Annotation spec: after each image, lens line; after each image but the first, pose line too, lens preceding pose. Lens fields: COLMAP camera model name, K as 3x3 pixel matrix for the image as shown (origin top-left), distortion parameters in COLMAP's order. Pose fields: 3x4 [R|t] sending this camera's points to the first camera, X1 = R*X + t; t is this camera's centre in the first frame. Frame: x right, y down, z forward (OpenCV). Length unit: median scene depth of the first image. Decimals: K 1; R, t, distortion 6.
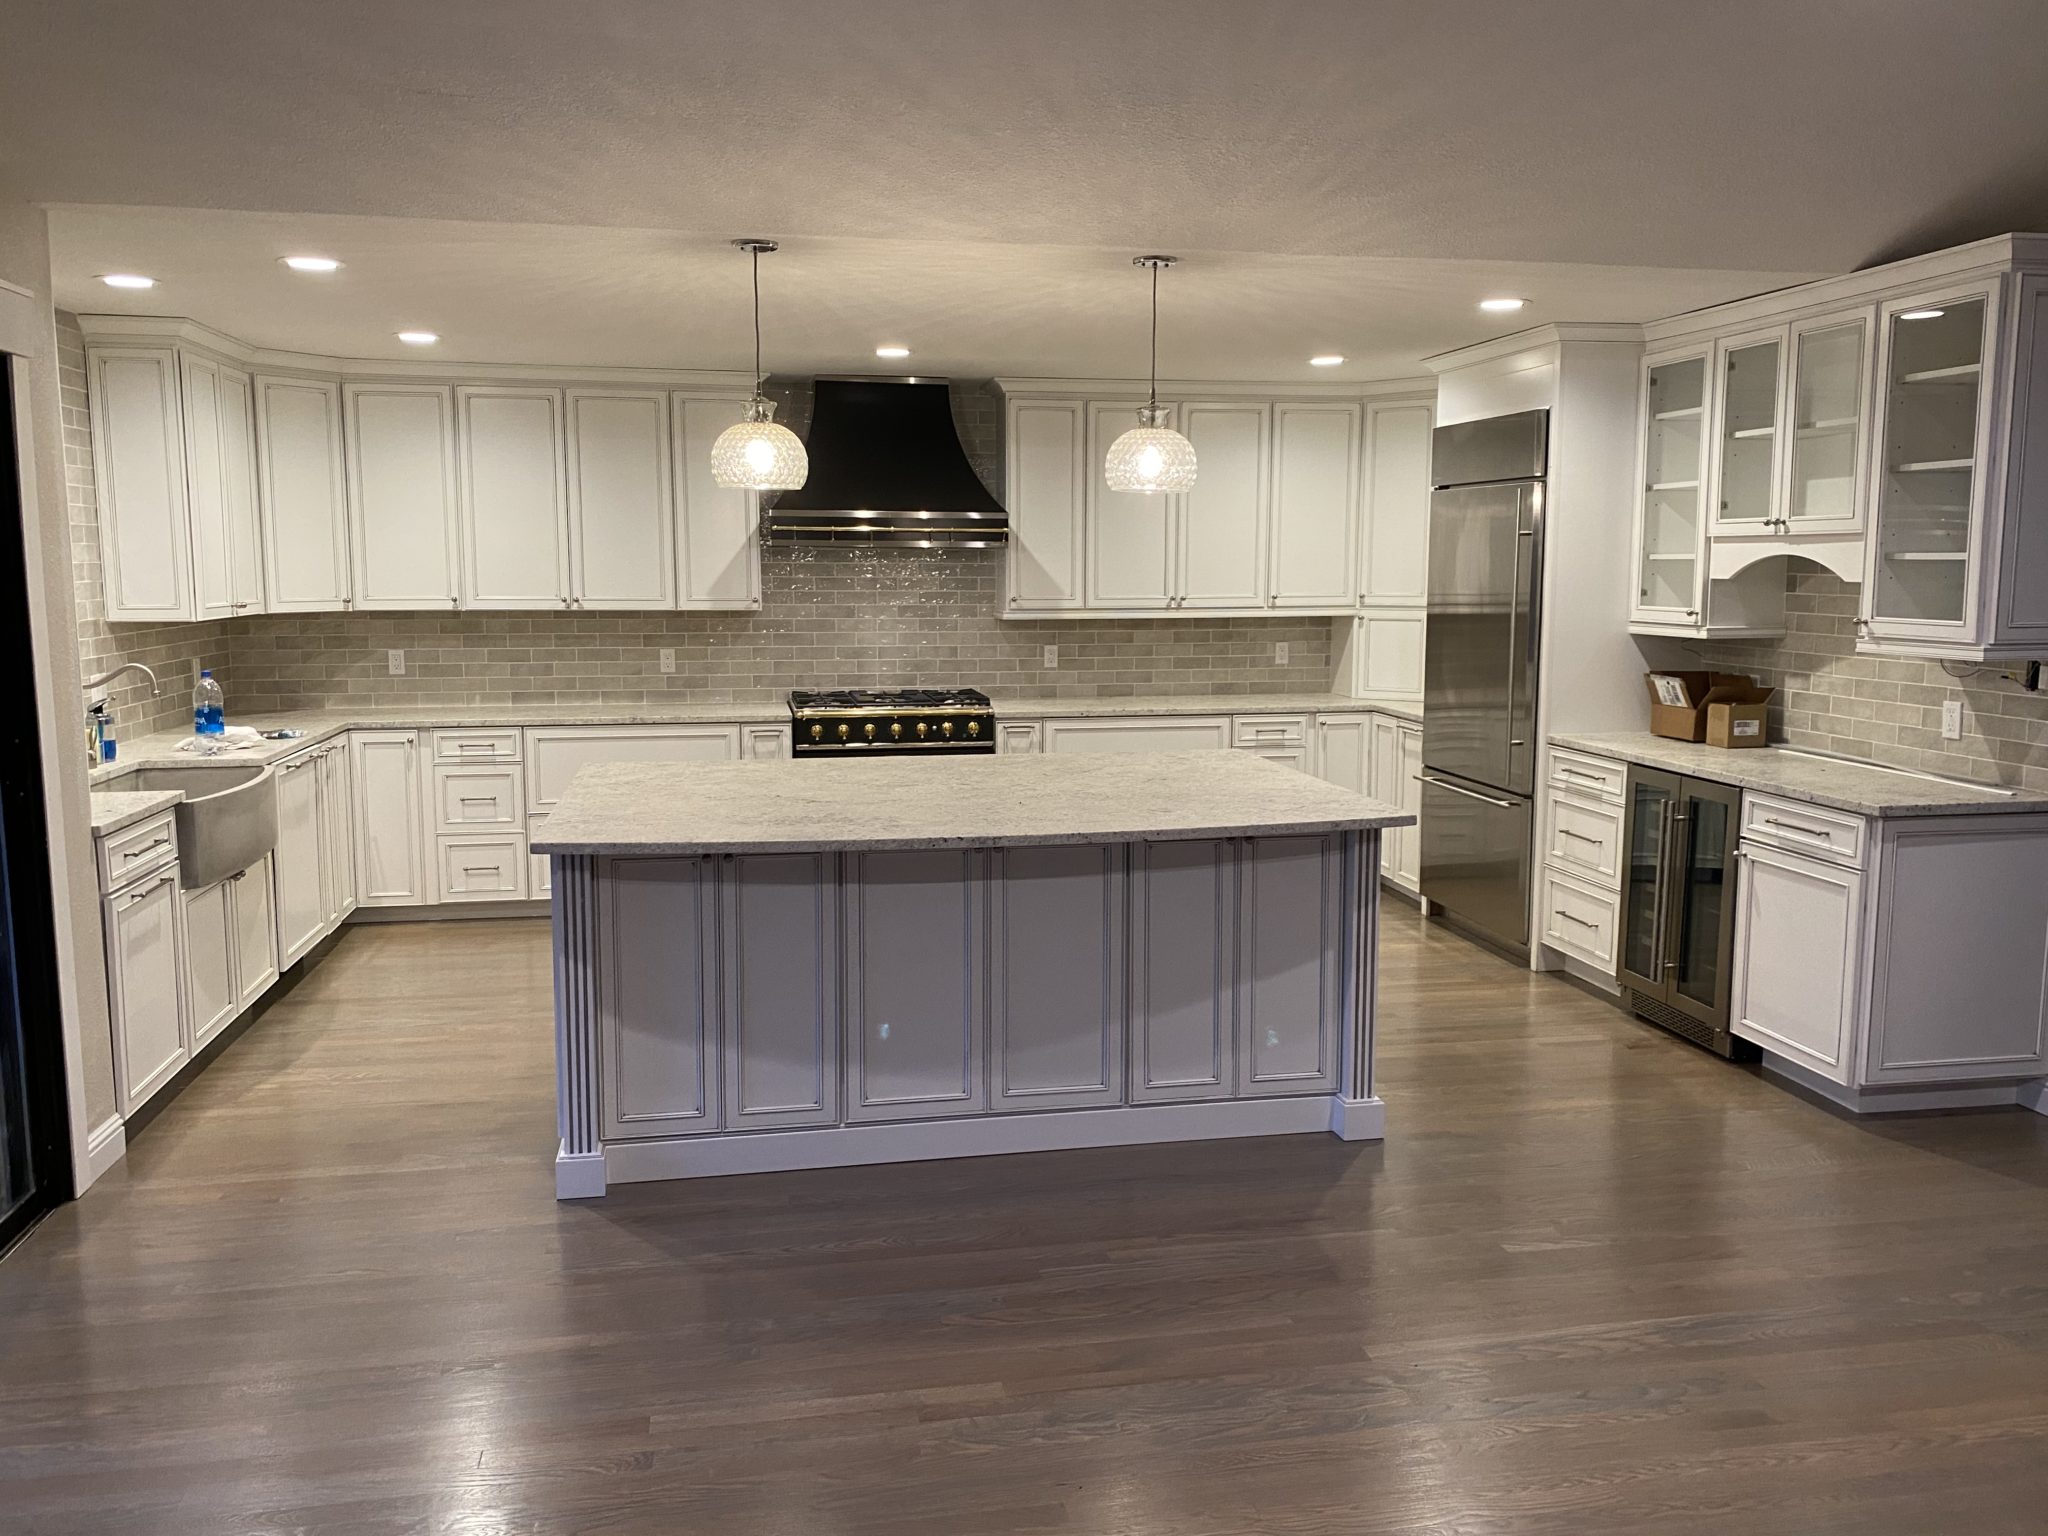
lens RADIAL K [[1555.8, 0, 1009.3], [0, 1555.8, 752.1], [0, 0, 1]] dist [0.060027, -0.079046]
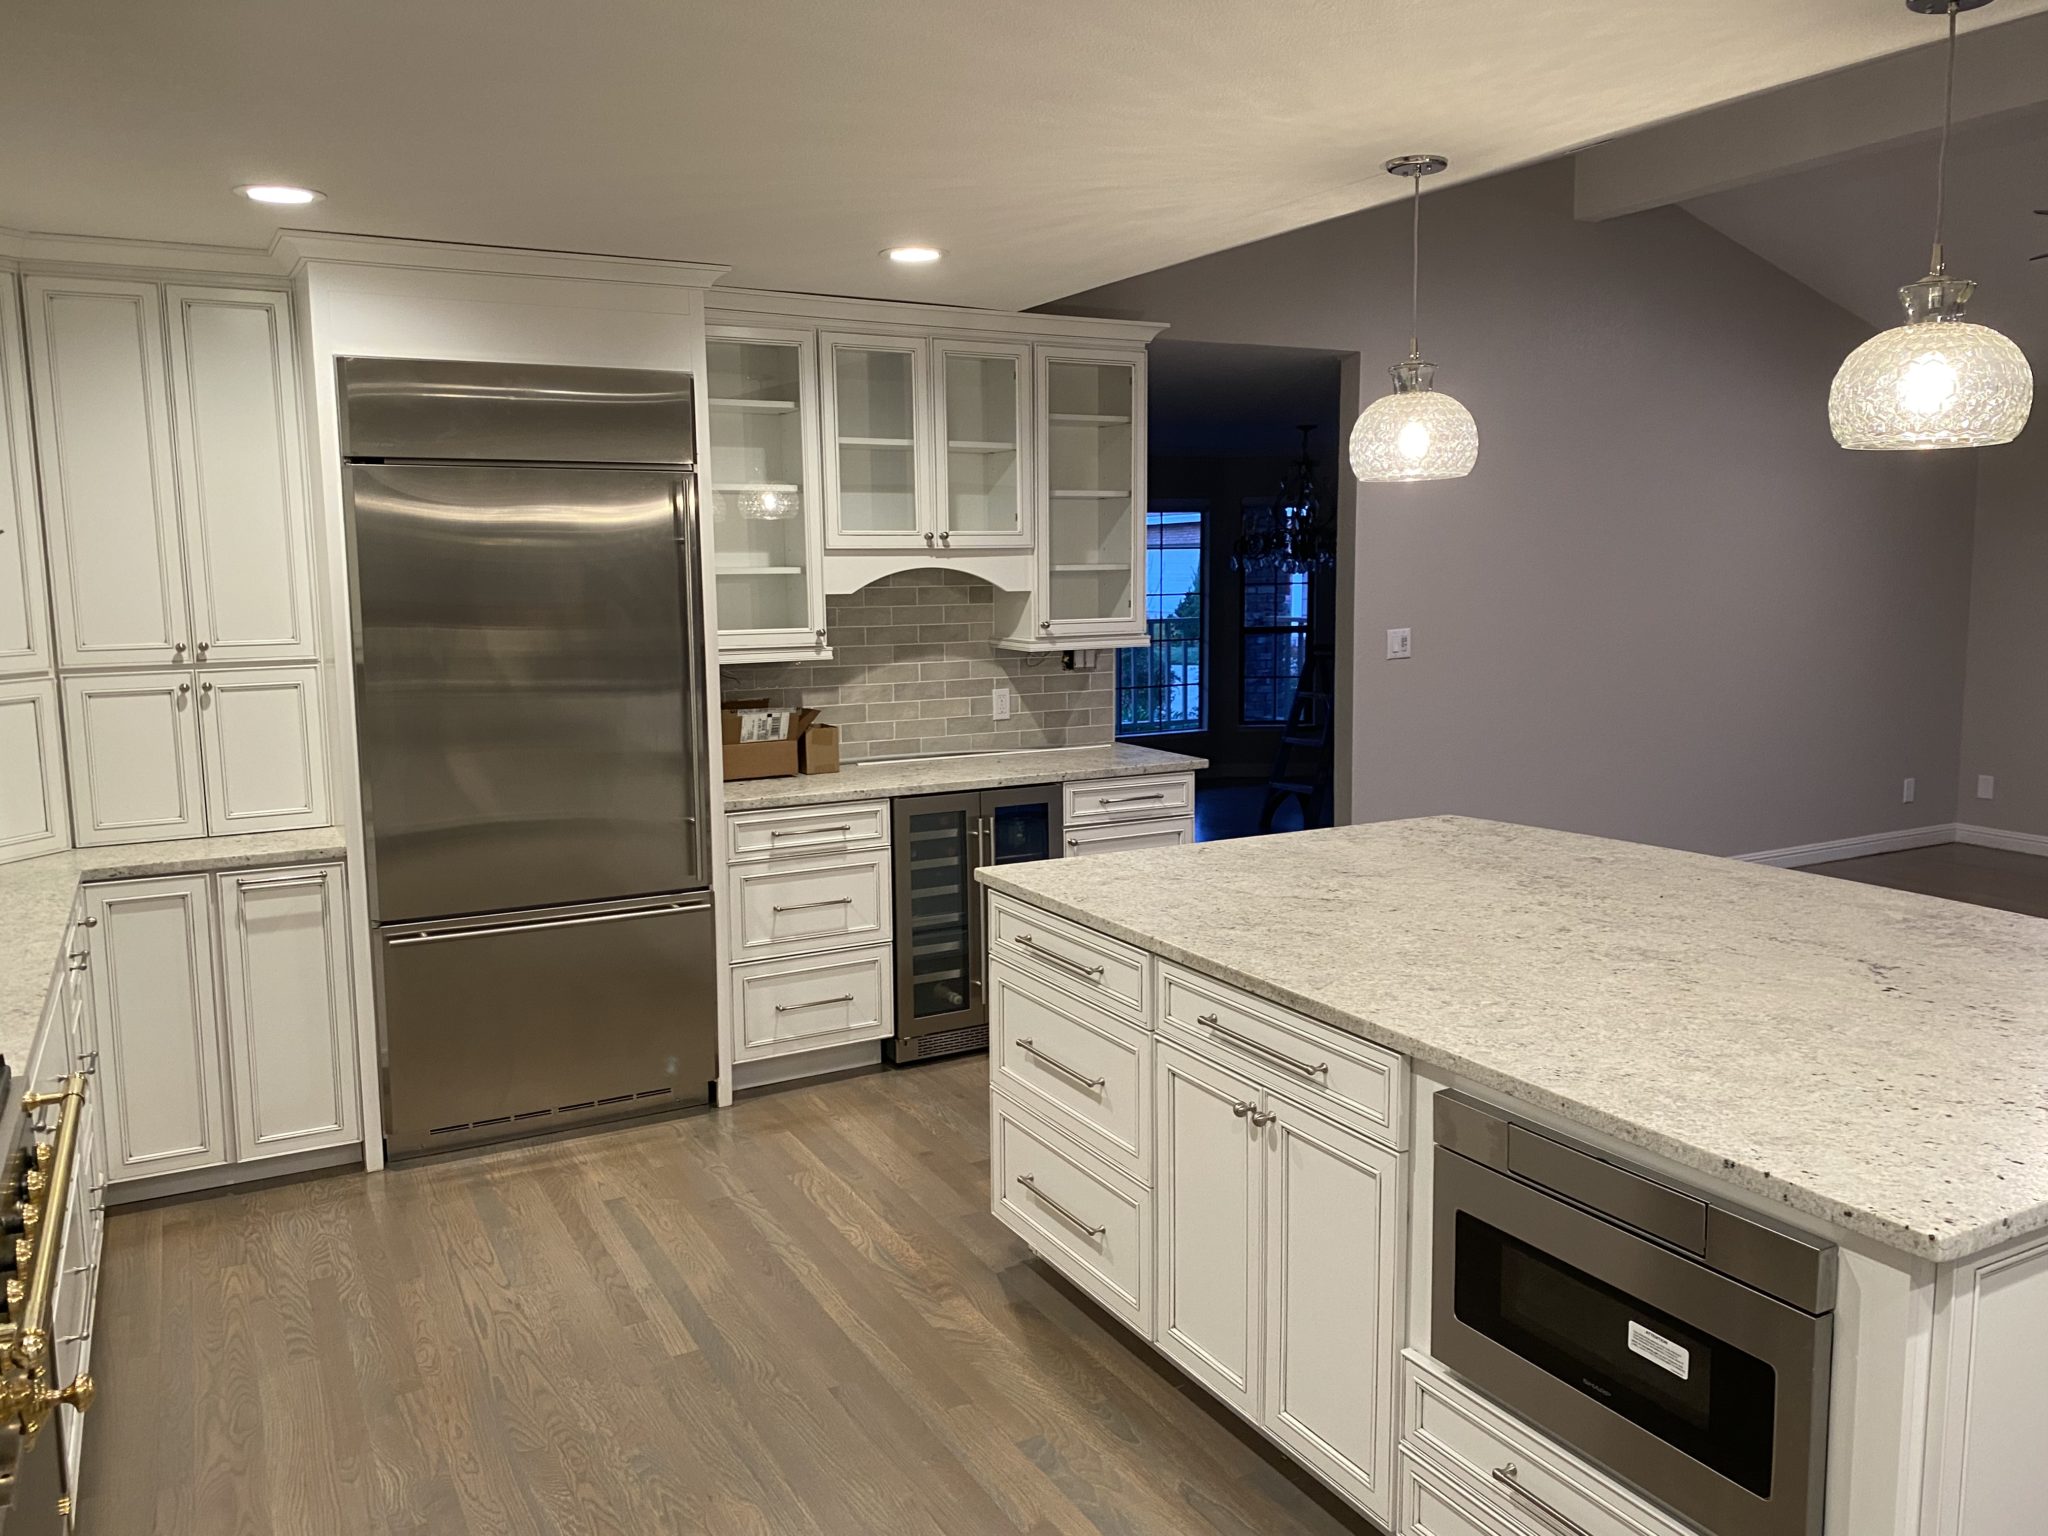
lens RADIAL K [[1555.8, 0, 1039.4], [0, 1555.8, 760.5], [0, 0, 1]] dist [0.060027, -0.079046]
pose [[-0.316441, -0.120195, 0.940967, -0.459936], [0.126652, 0.977706, 0.167480, -0.149959], [-0.940119, 0.172173, -0.294163, 1.150755]]
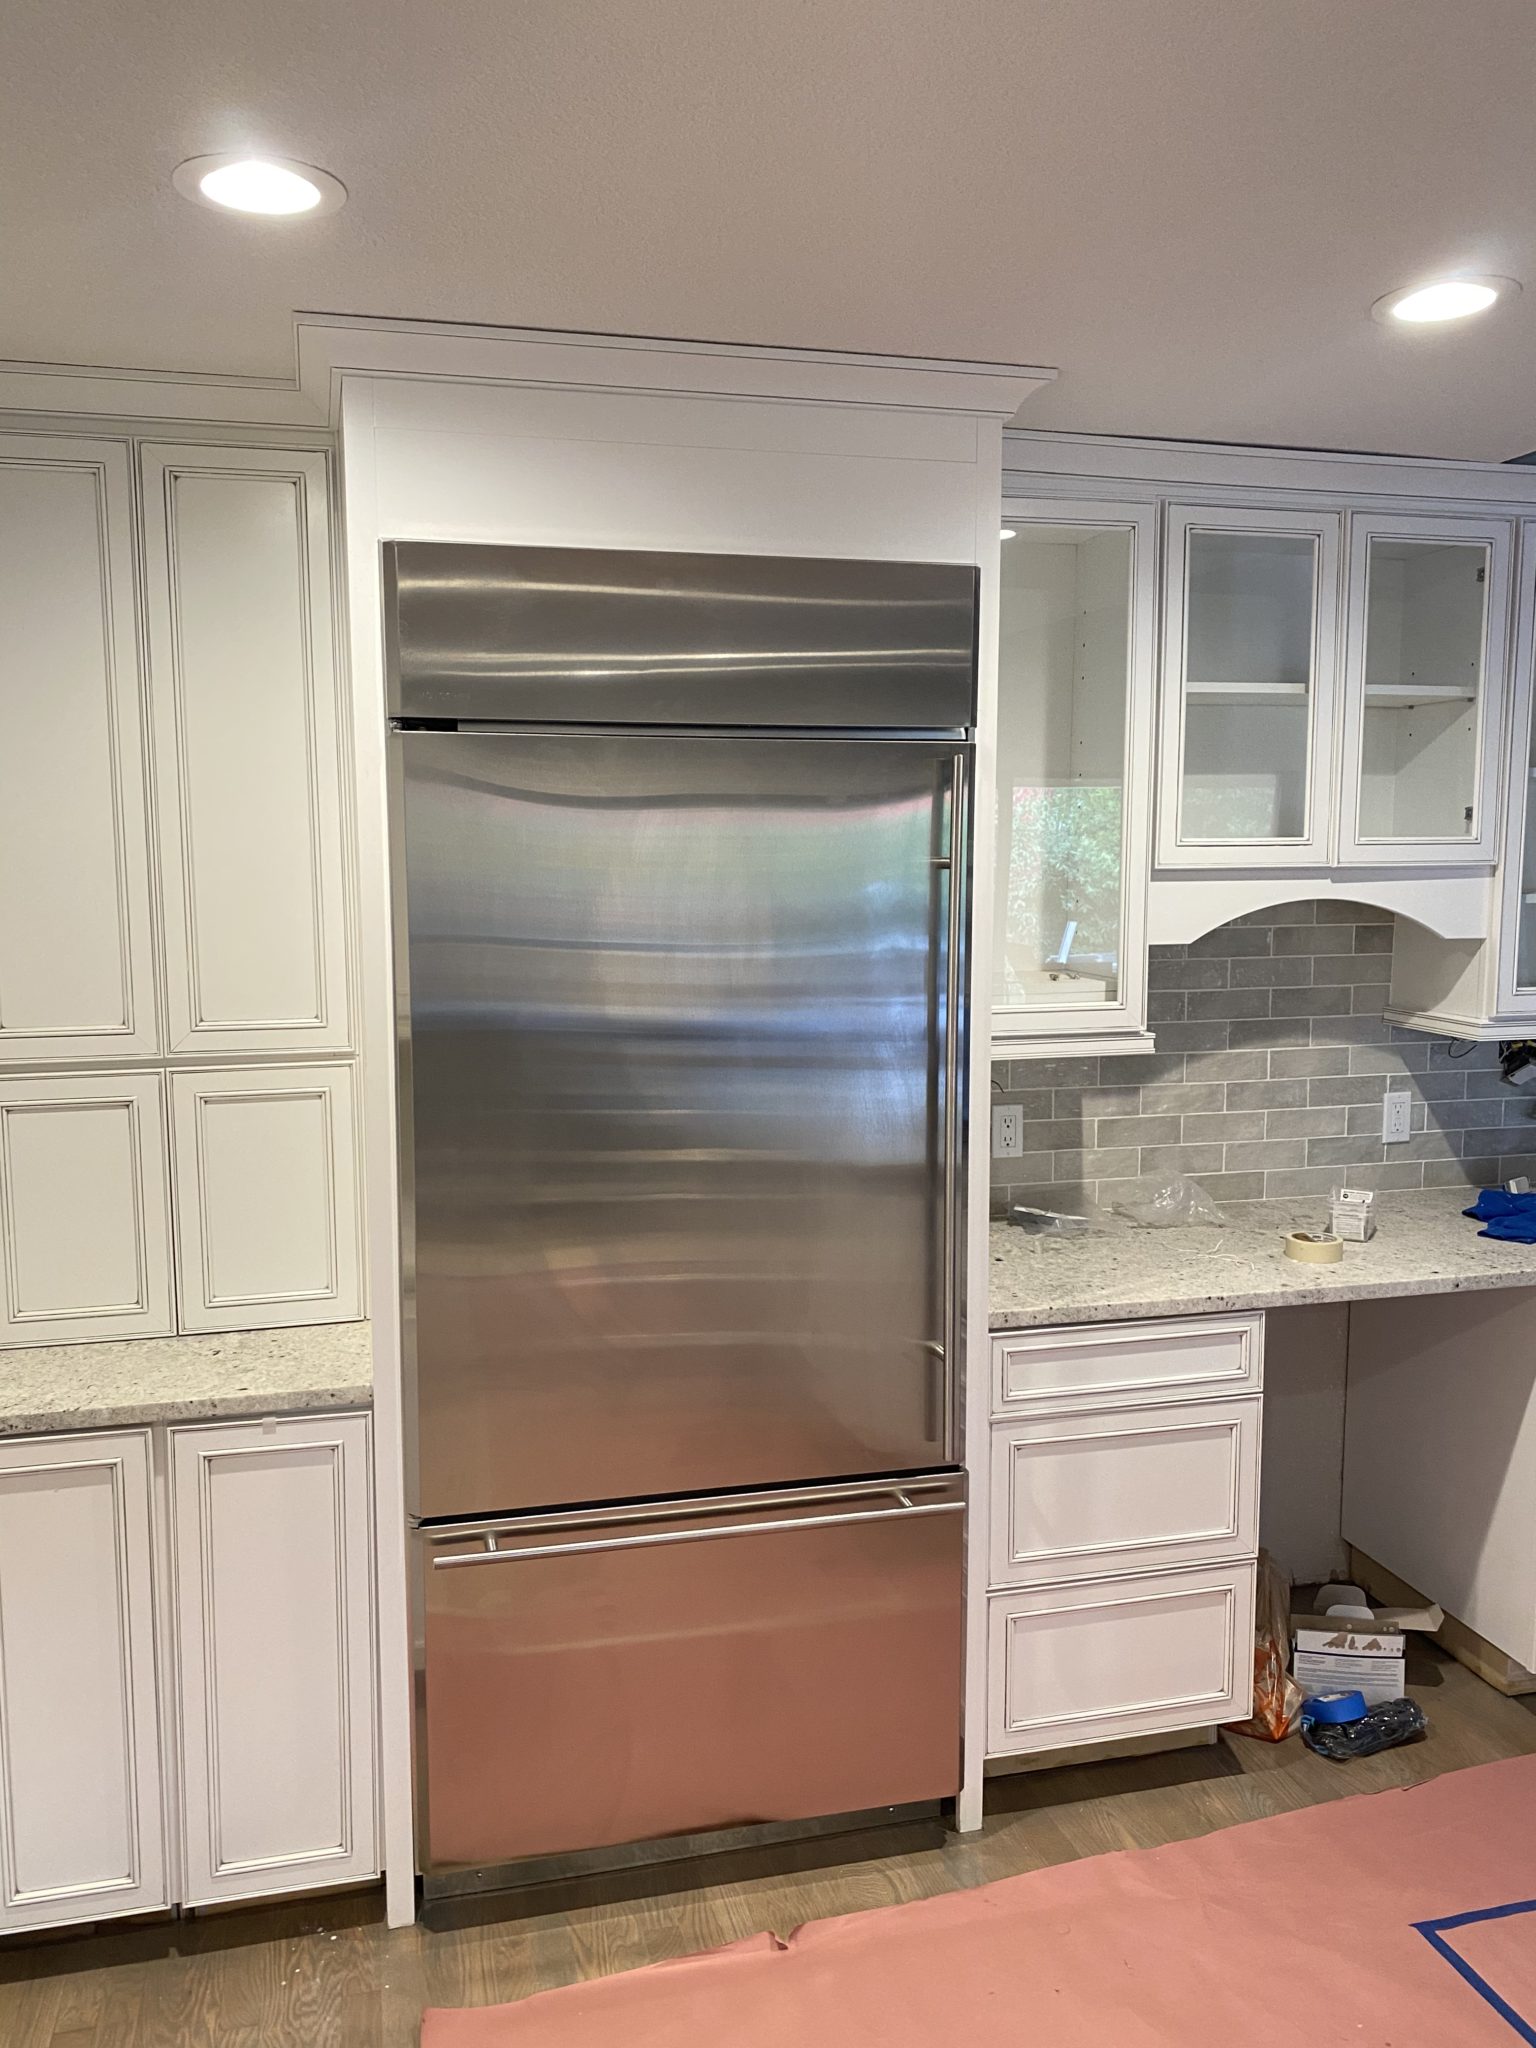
lens RADIAL K [[1555.8, 0, 749.8], [0, 1555.8, 1021.0], [0, 0, 1]] dist [0.060027, -0.079046]
pose [[-0.070122, -0.107764, 0.991700, -0.088668], [0.127642, 0.985006, 0.116062, -0.163257], [-0.989338, 0.134721, -0.055315, 1.154941]]
